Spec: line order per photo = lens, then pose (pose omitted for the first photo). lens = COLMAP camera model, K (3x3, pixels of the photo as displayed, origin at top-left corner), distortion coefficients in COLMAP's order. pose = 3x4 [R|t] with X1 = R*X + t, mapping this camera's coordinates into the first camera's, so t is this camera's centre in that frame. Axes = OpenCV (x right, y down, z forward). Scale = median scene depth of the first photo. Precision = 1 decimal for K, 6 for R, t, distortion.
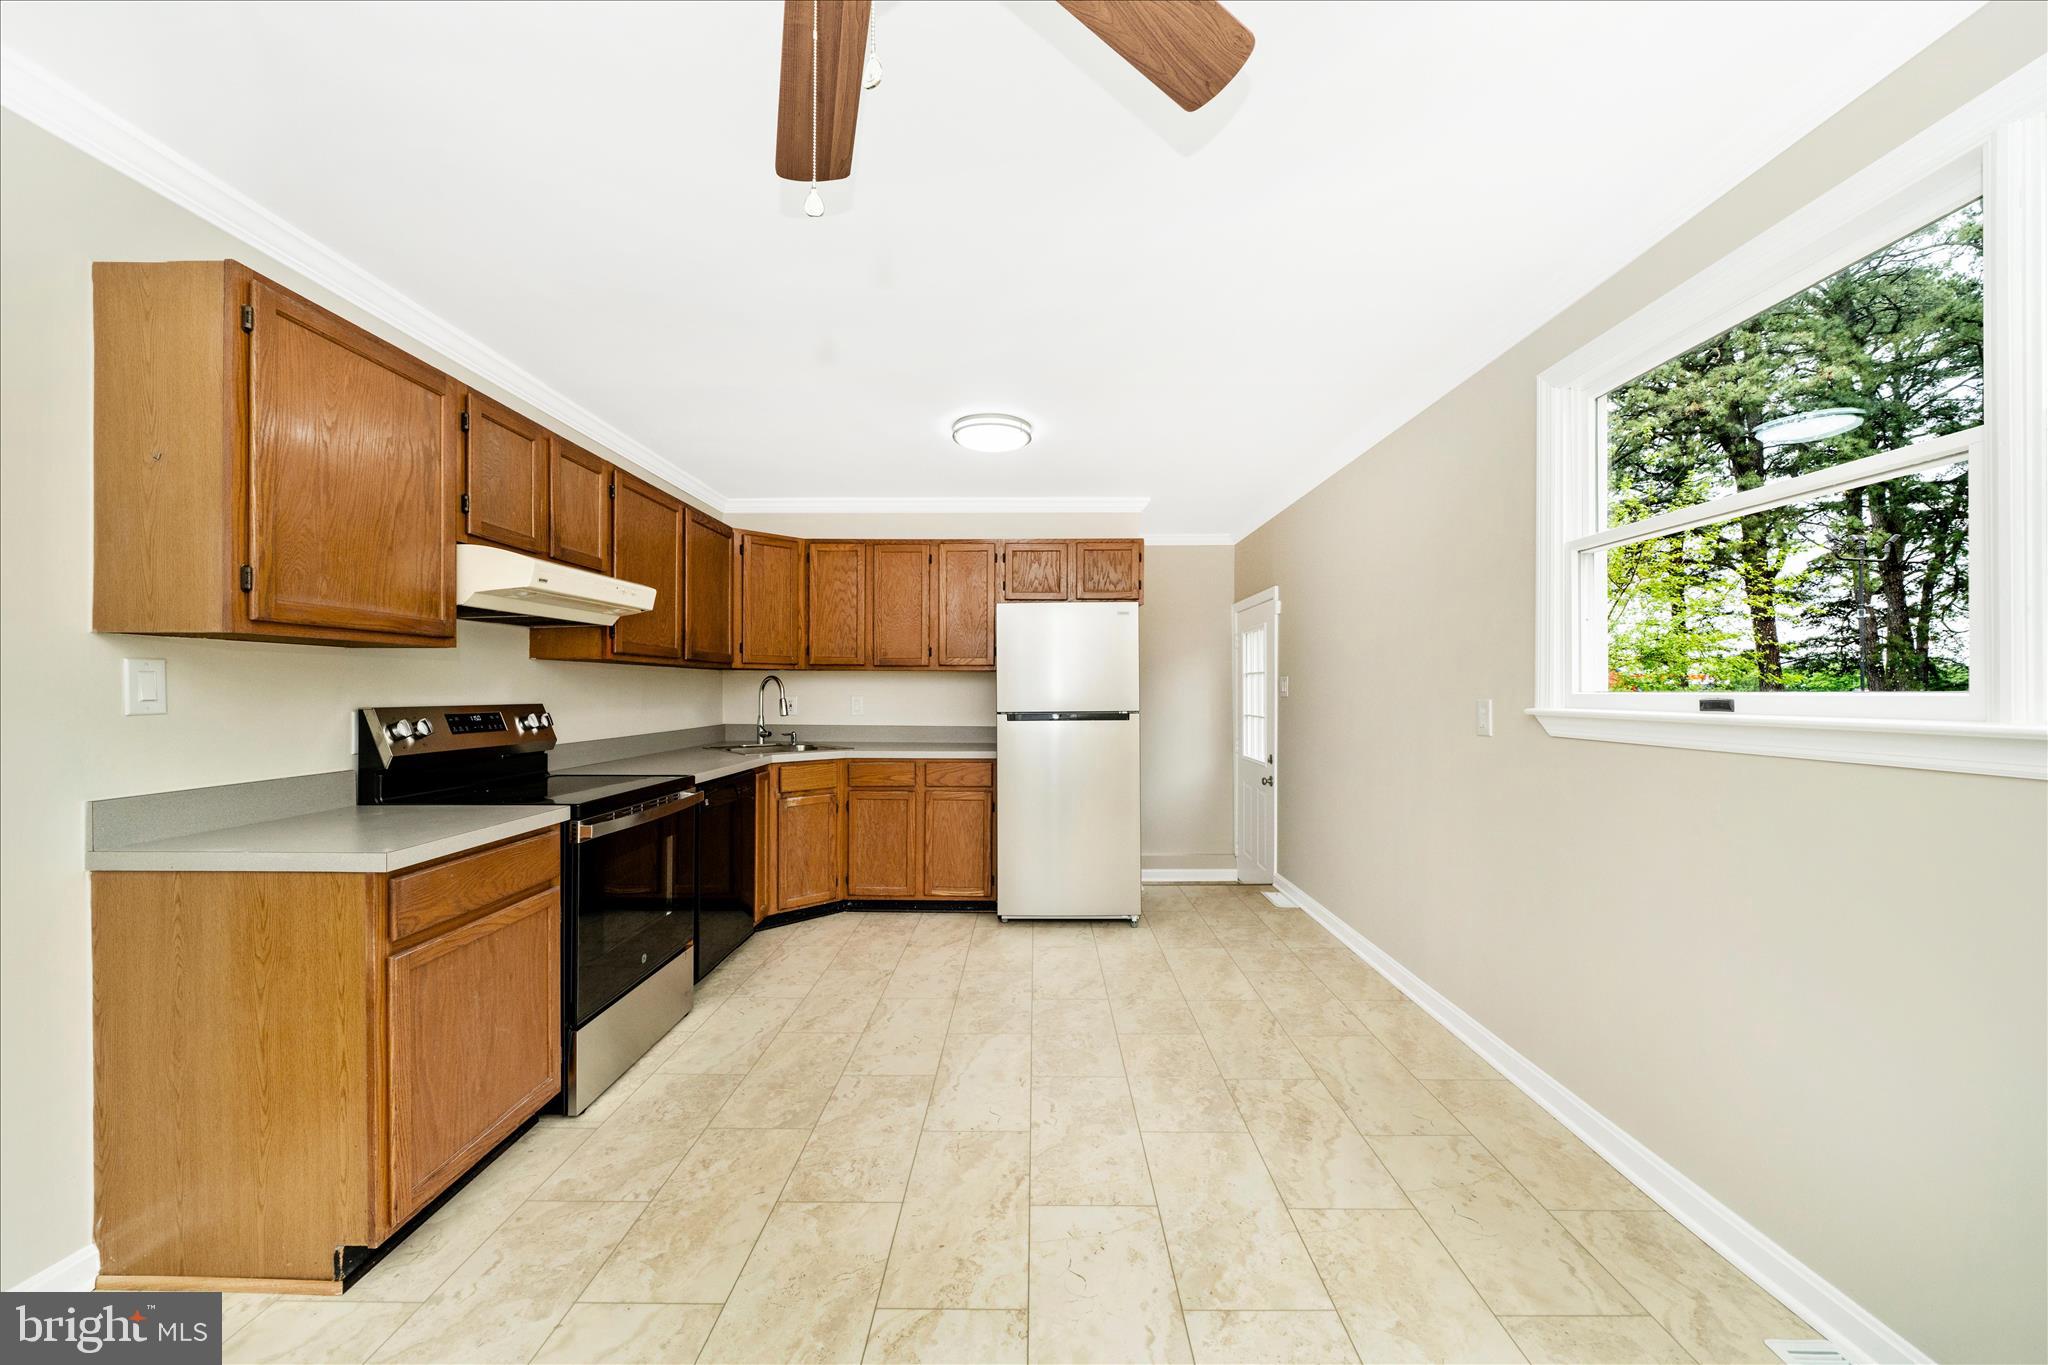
lens RADIAL K [[822.1, 0, 1076.7], [0, 822.1, 696.1], [0, 0, 1]] dist [0.000791, 0.000009]
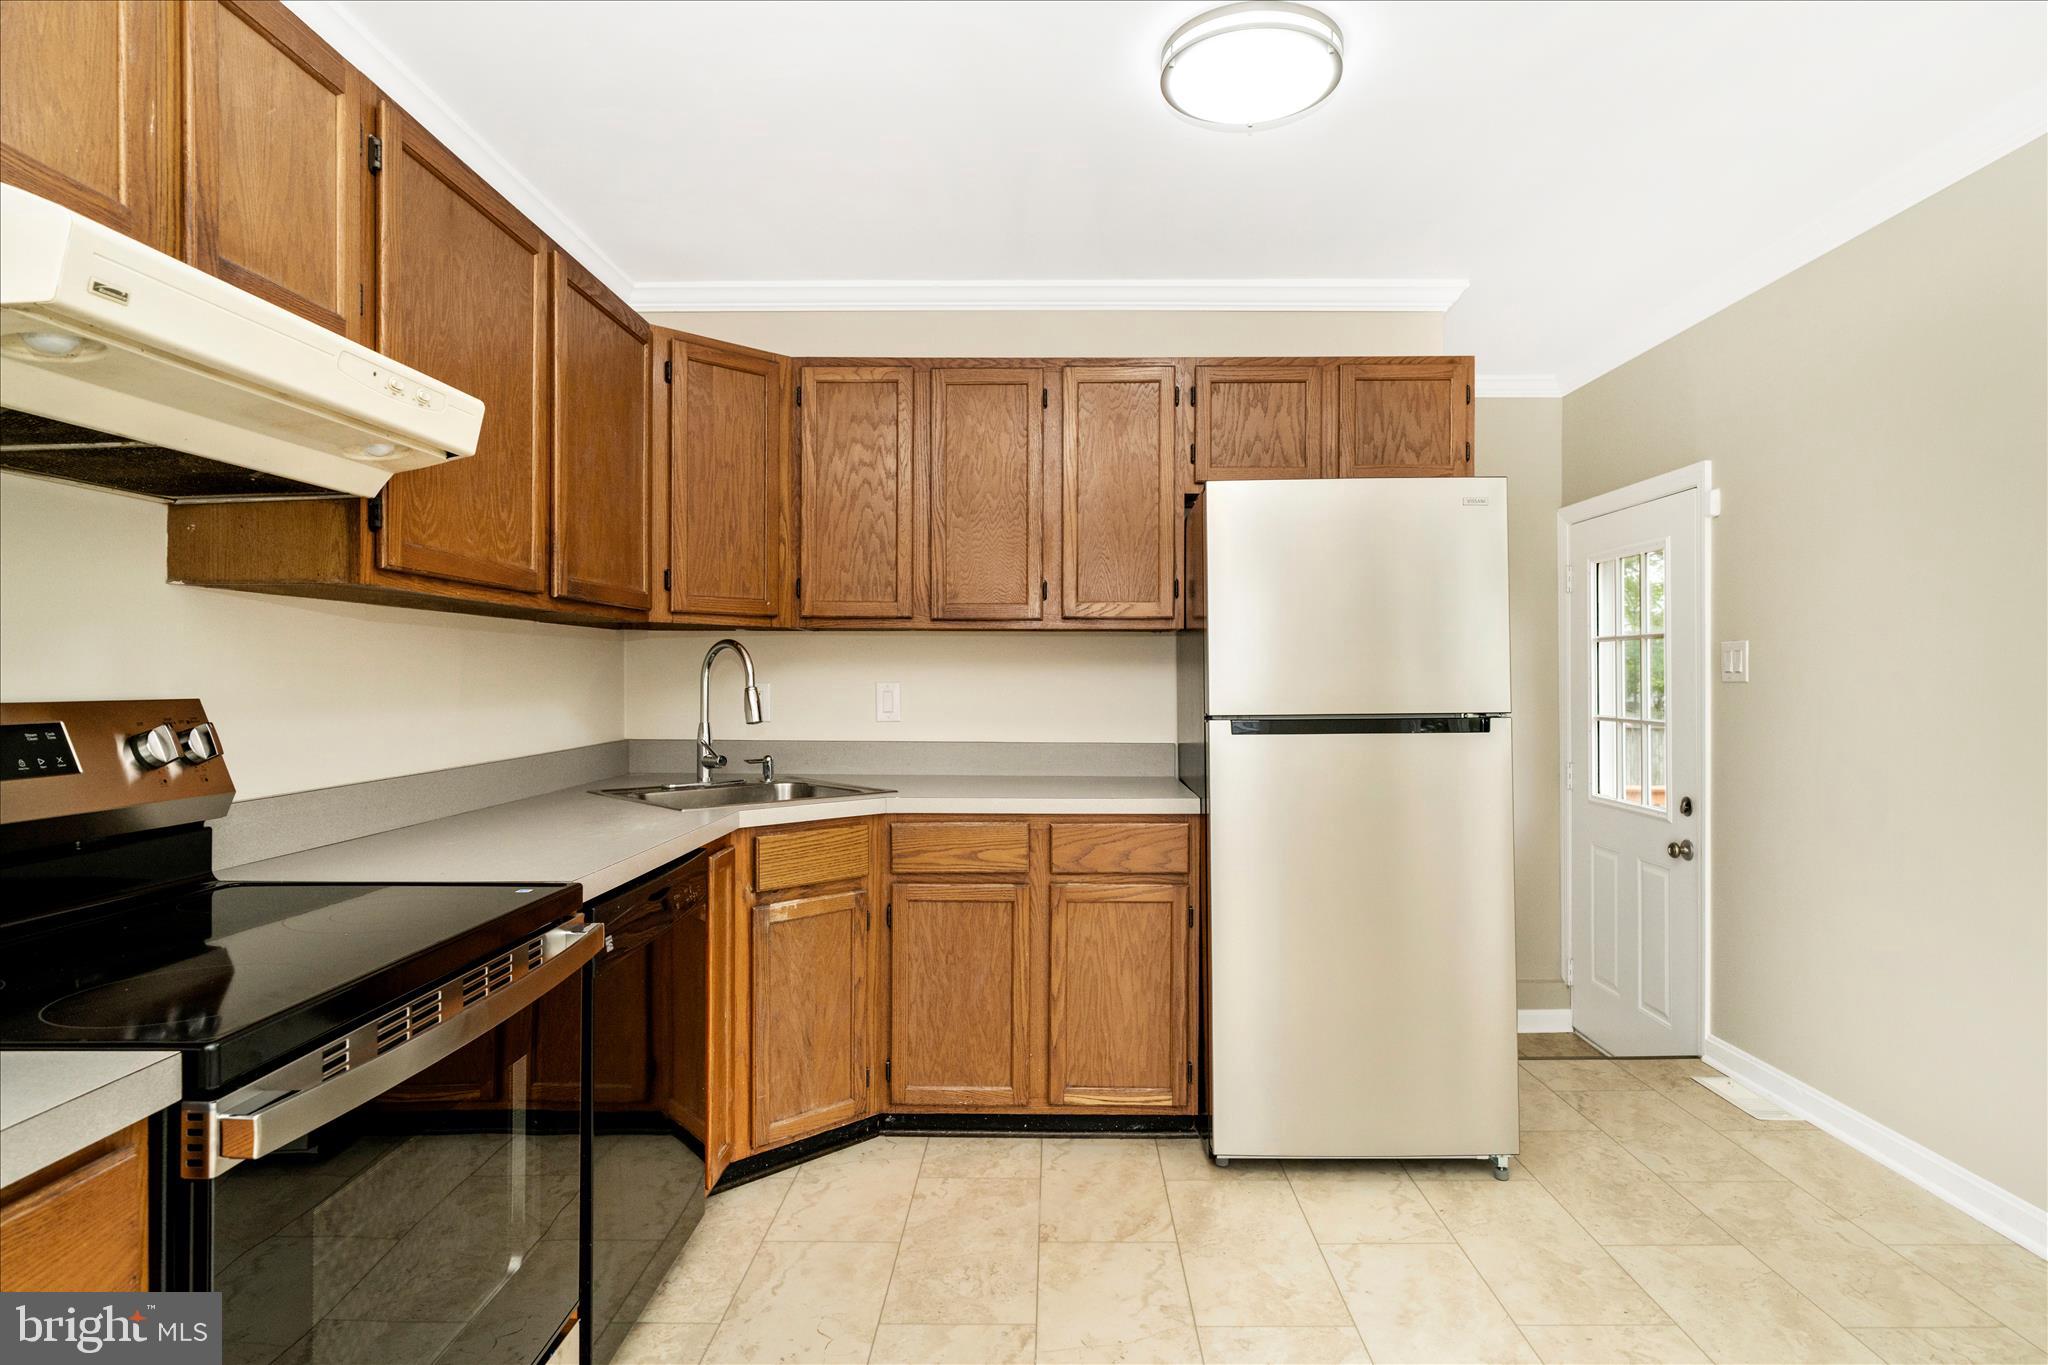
lens RADIAL K [[1155.3, 0, 1023.3], [0, 1155.3, 684.6], [0, 0, 1]] dist [-0.003234, -0.000938]
pose [[0.998879, -0.002792, -0.047264, -0.171269], [0.002698, 0.999994, -0.002049, 0.003246], [0.047269, 0.001919, 0.998880, 0.345287]]
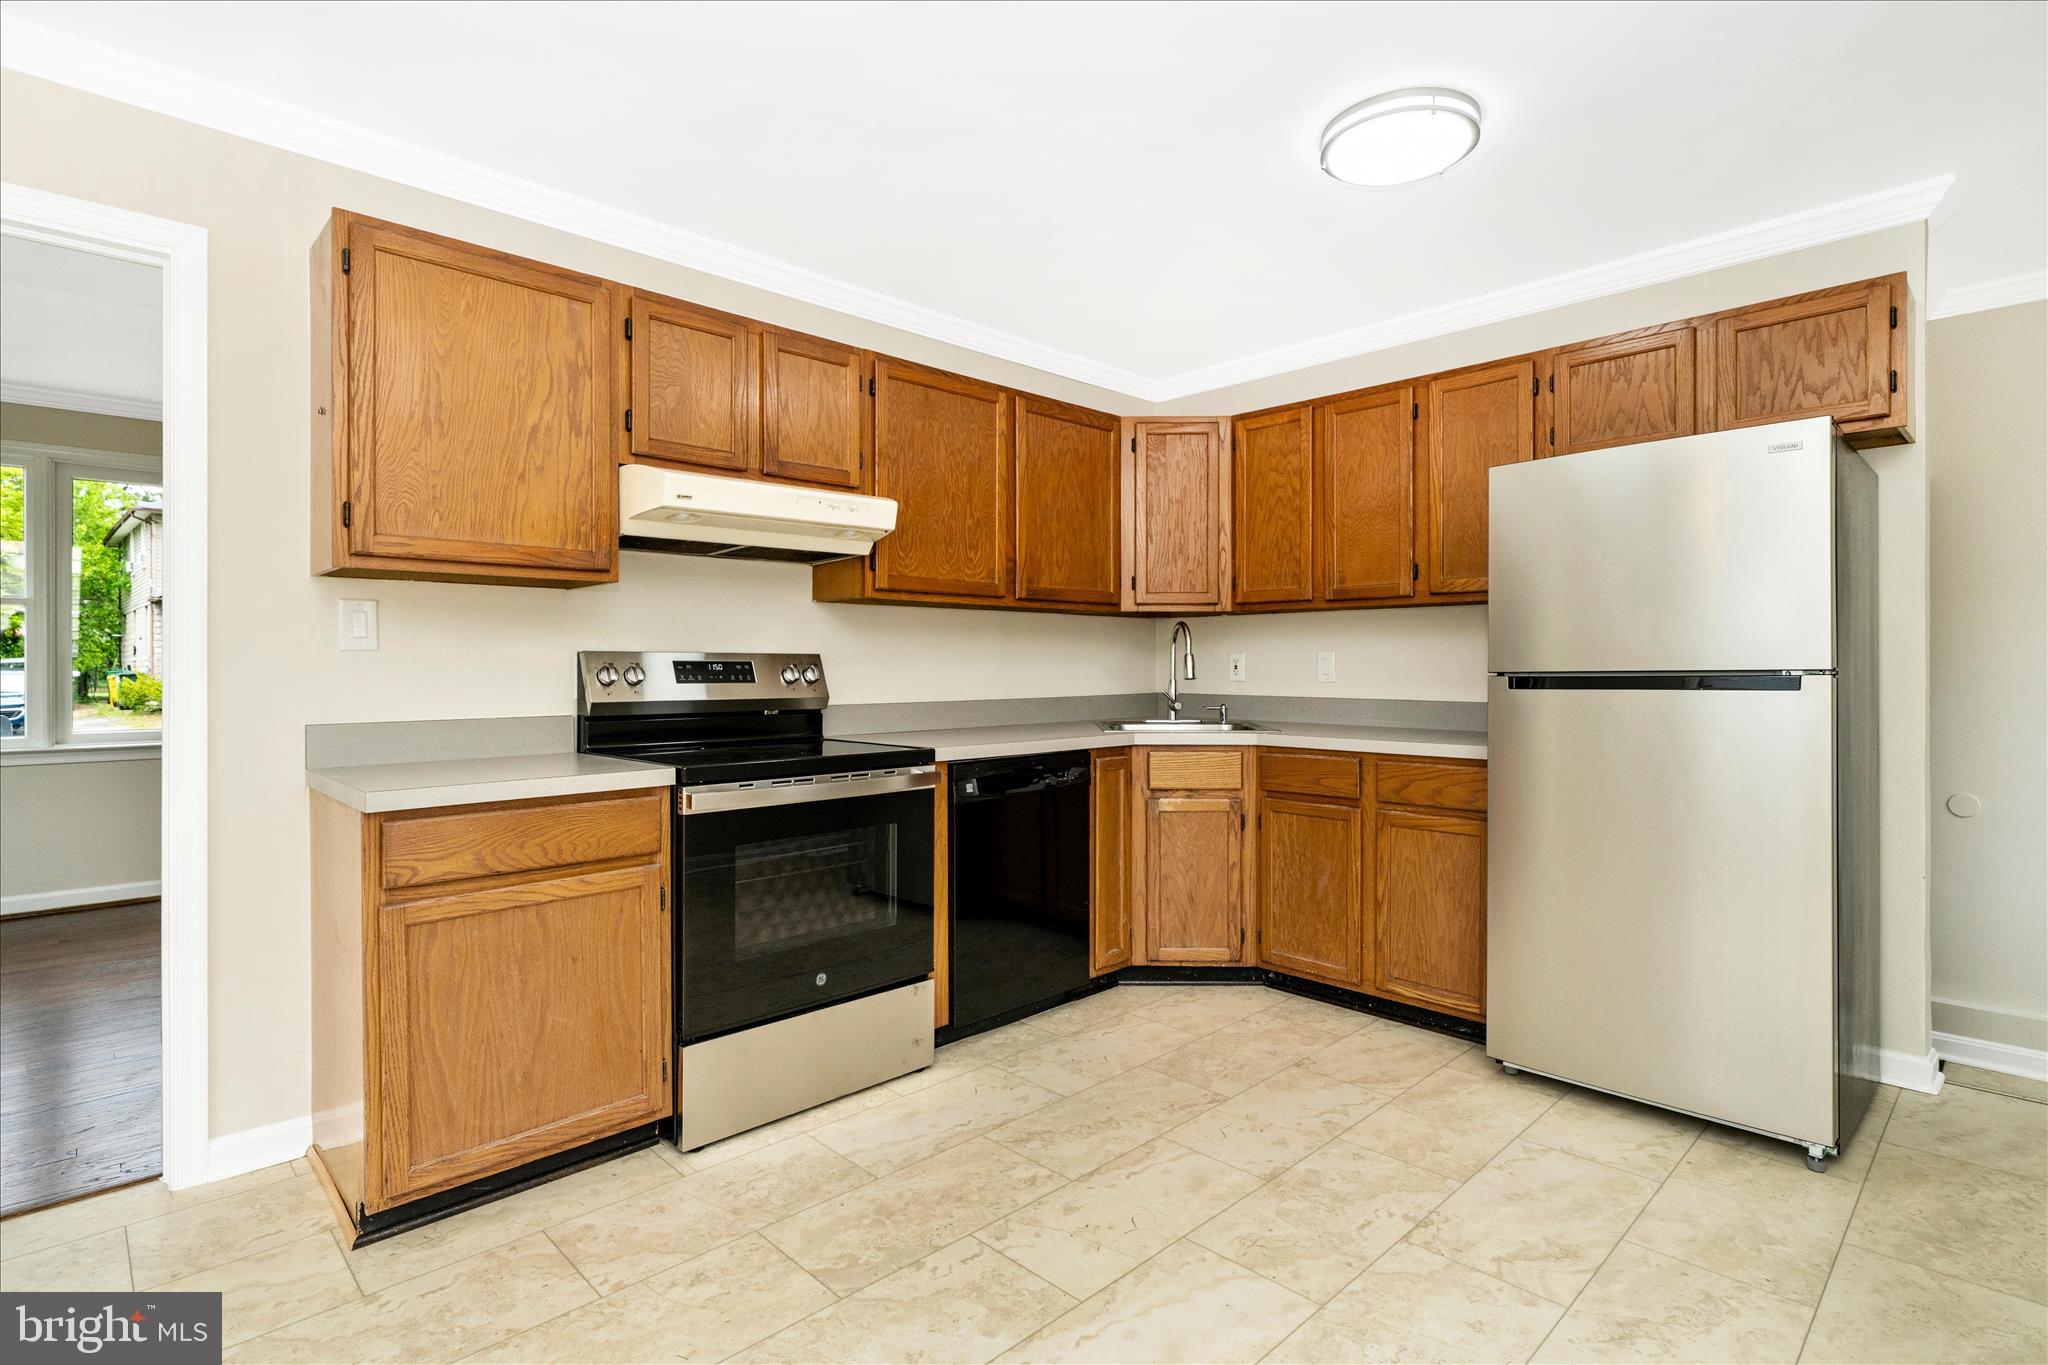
lens RADIAL K [[1061.3, 0, 1022.4], [0, 1061.3, 680.4], [0, 0, 1]] dist [0.001427, -0.000595]
pose [[0.648959, 0.001676, -0.760821, 0.228869], [-0.003313, 0.999994, -0.000623, 0.026312], [0.760816, 0.002925, 0.648961, 0.327850]]
